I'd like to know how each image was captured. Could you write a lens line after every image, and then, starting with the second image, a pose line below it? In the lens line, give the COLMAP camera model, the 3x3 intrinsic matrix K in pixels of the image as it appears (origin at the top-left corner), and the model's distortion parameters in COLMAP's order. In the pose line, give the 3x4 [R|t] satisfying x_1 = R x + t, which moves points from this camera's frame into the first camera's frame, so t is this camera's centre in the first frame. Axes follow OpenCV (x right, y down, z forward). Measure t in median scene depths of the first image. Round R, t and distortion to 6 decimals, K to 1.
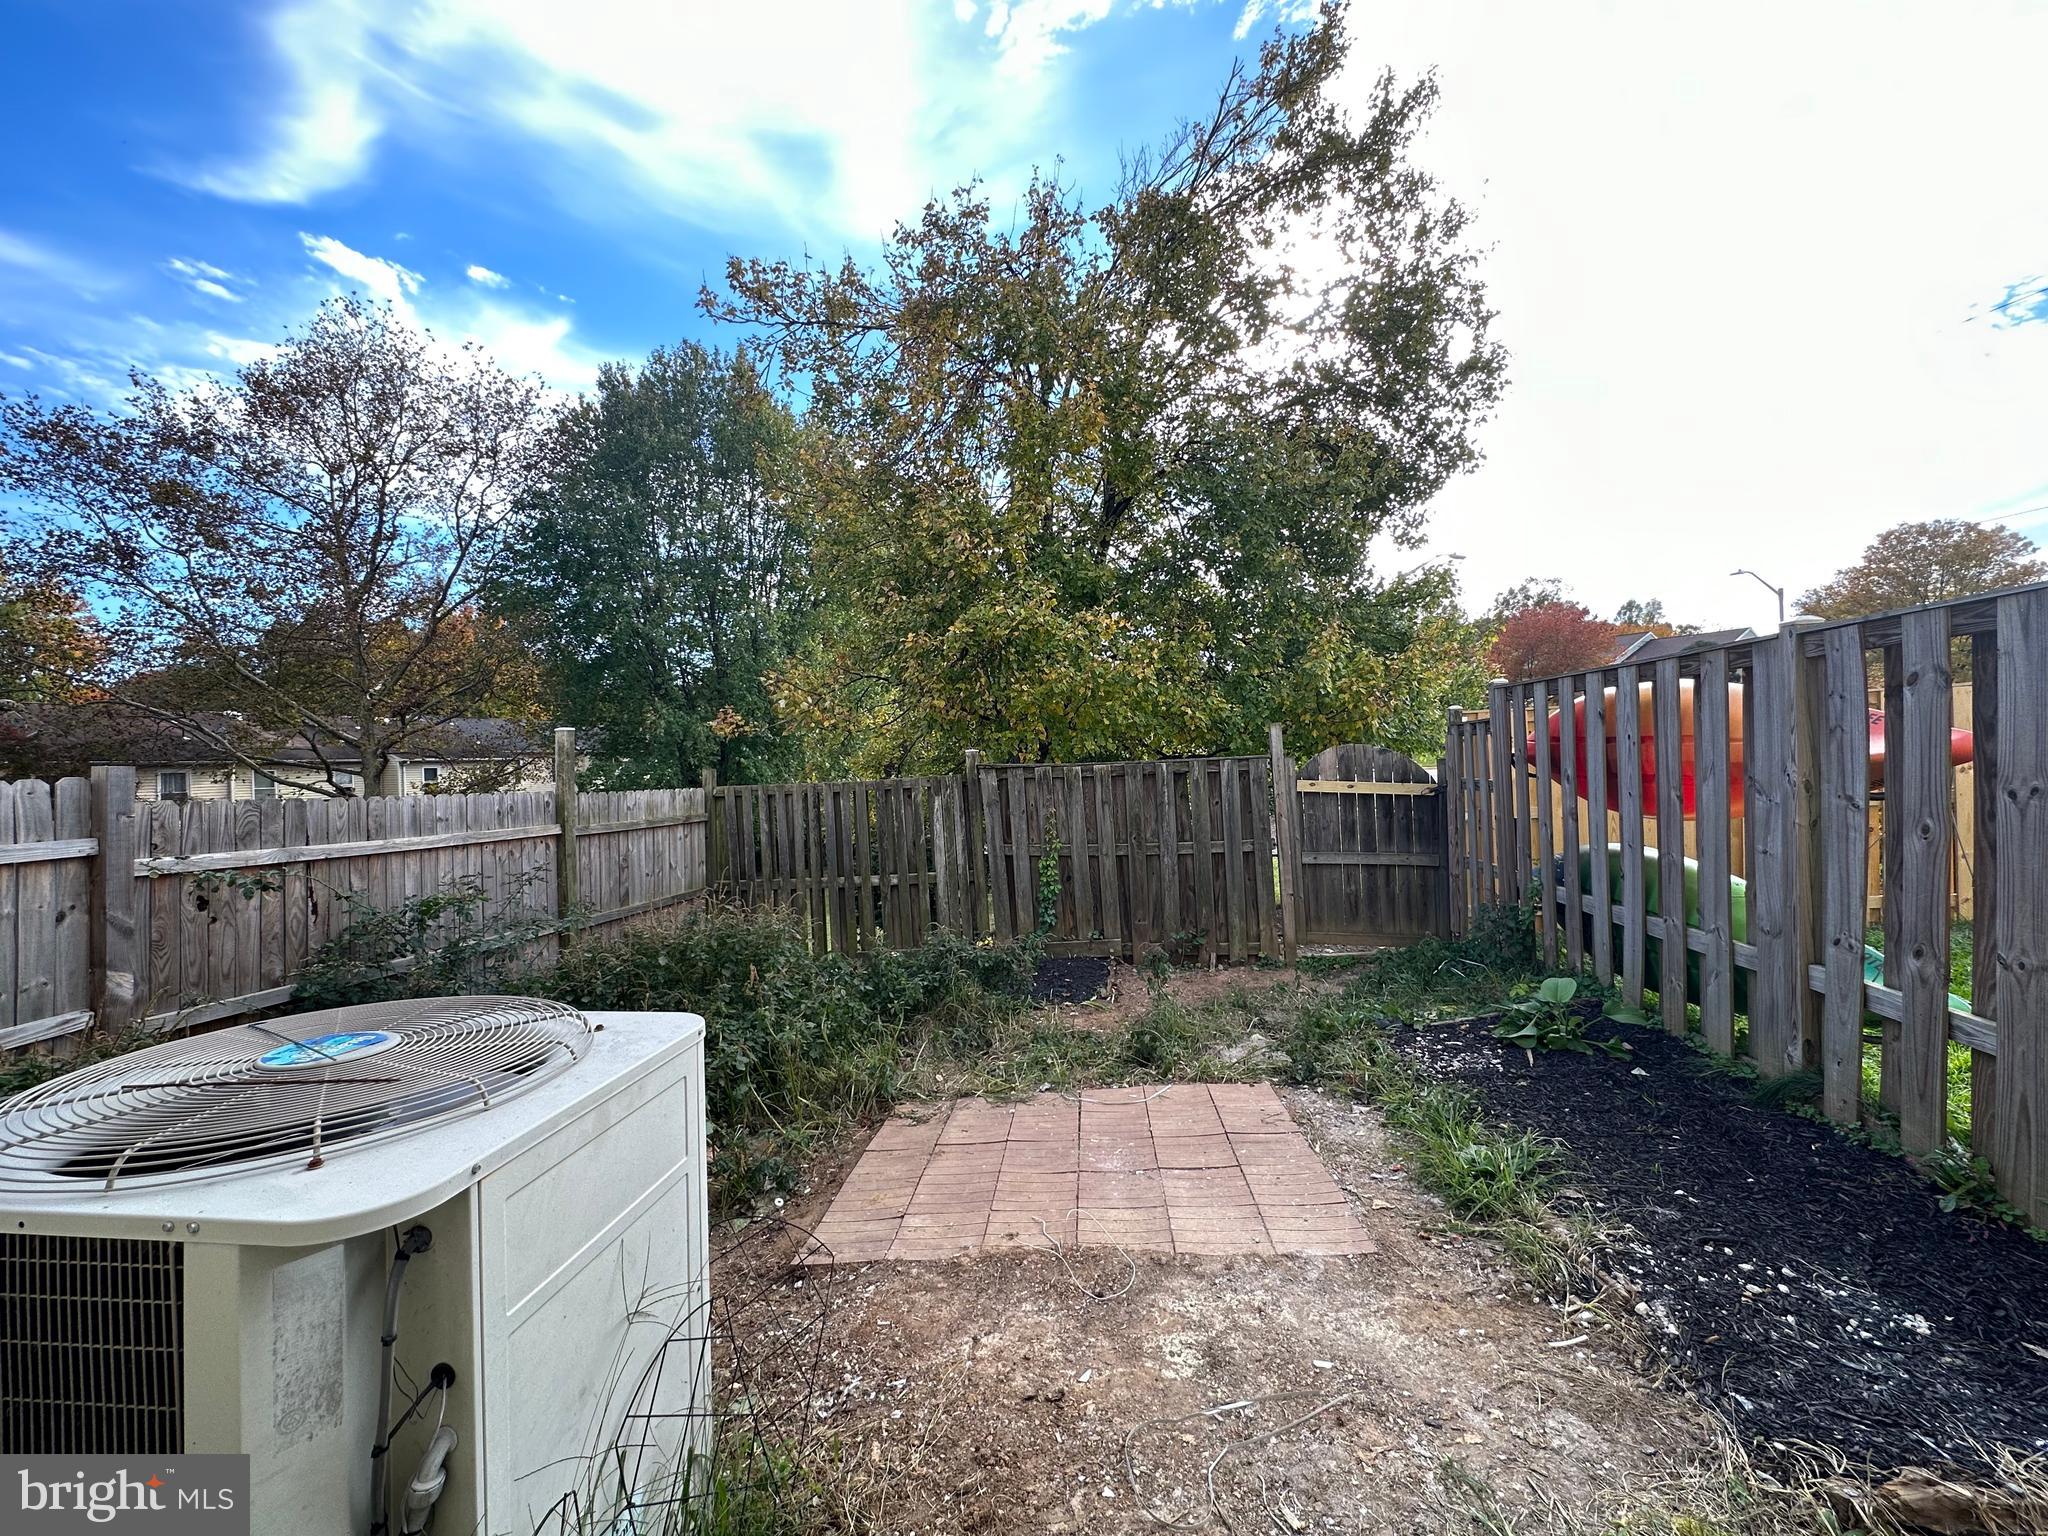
lens RADIAL K [[818.5, 0, 1020.2], [0, 818.5, 757.2], [0, 0, 1]] dist [-0.003470, 0.001119]
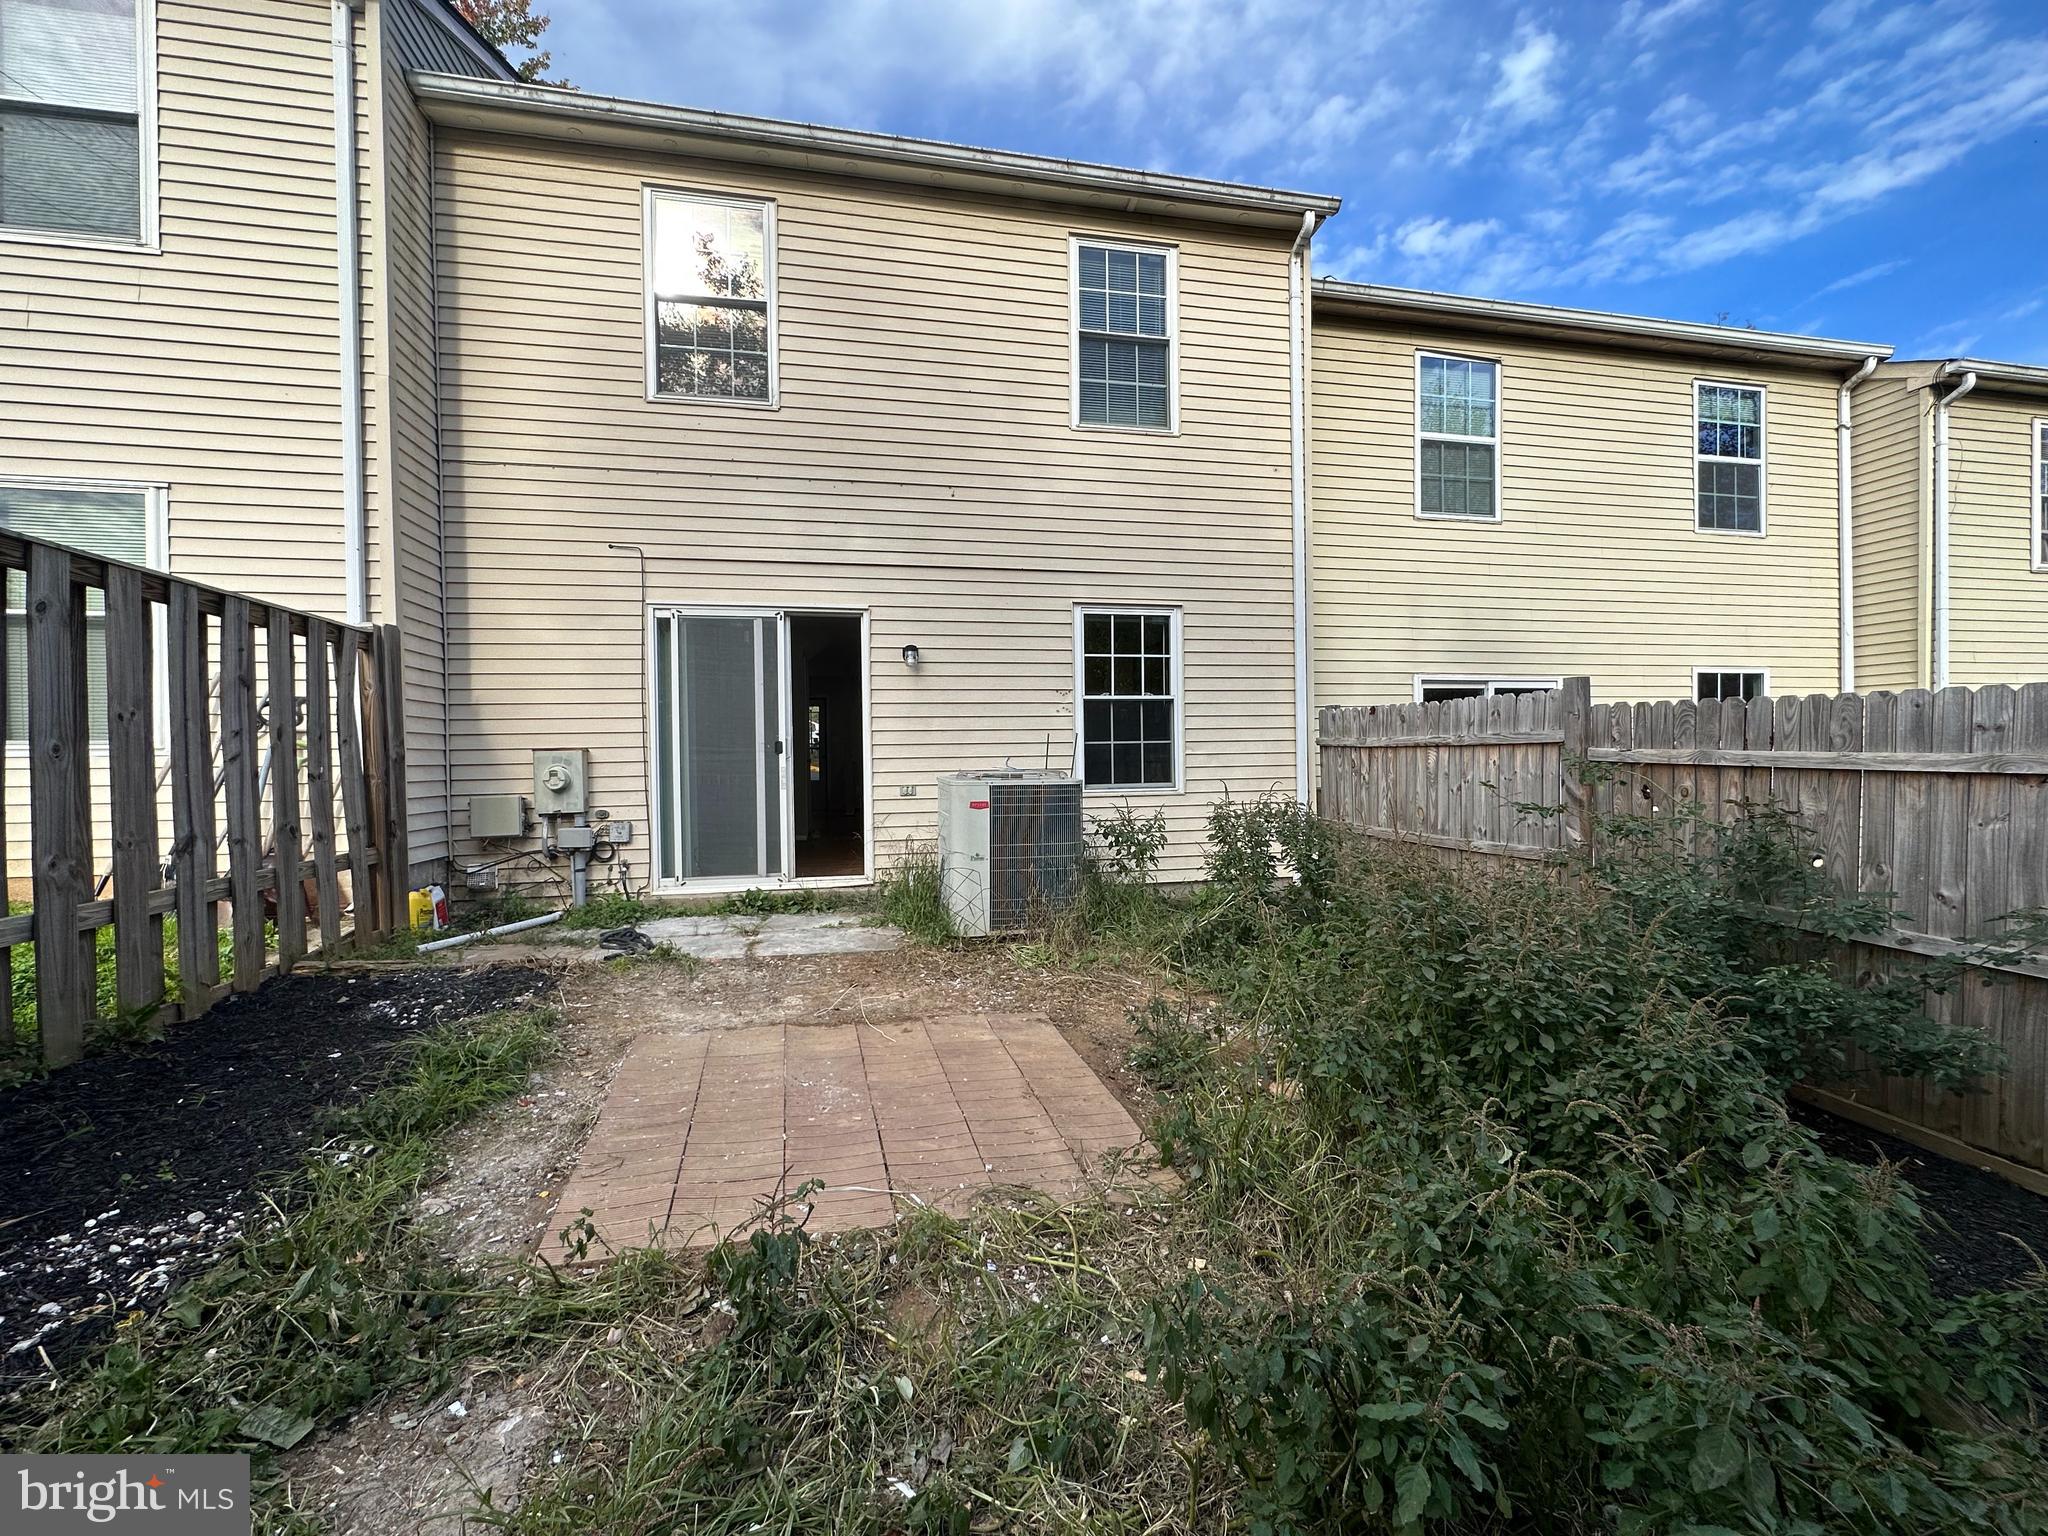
lens RADIAL K [[818.5, 0, 1021.4], [0, 818.5, 773.0], [0, 0, 1]] dist [-0.003470, 0.001119]
pose [[-0.934796, 0.038268, -0.353118, 0.107836], [0.032667, 0.999228, 0.021810, 0.051559], [0.353680, 0.008852, -0.935325, 0.918526]]
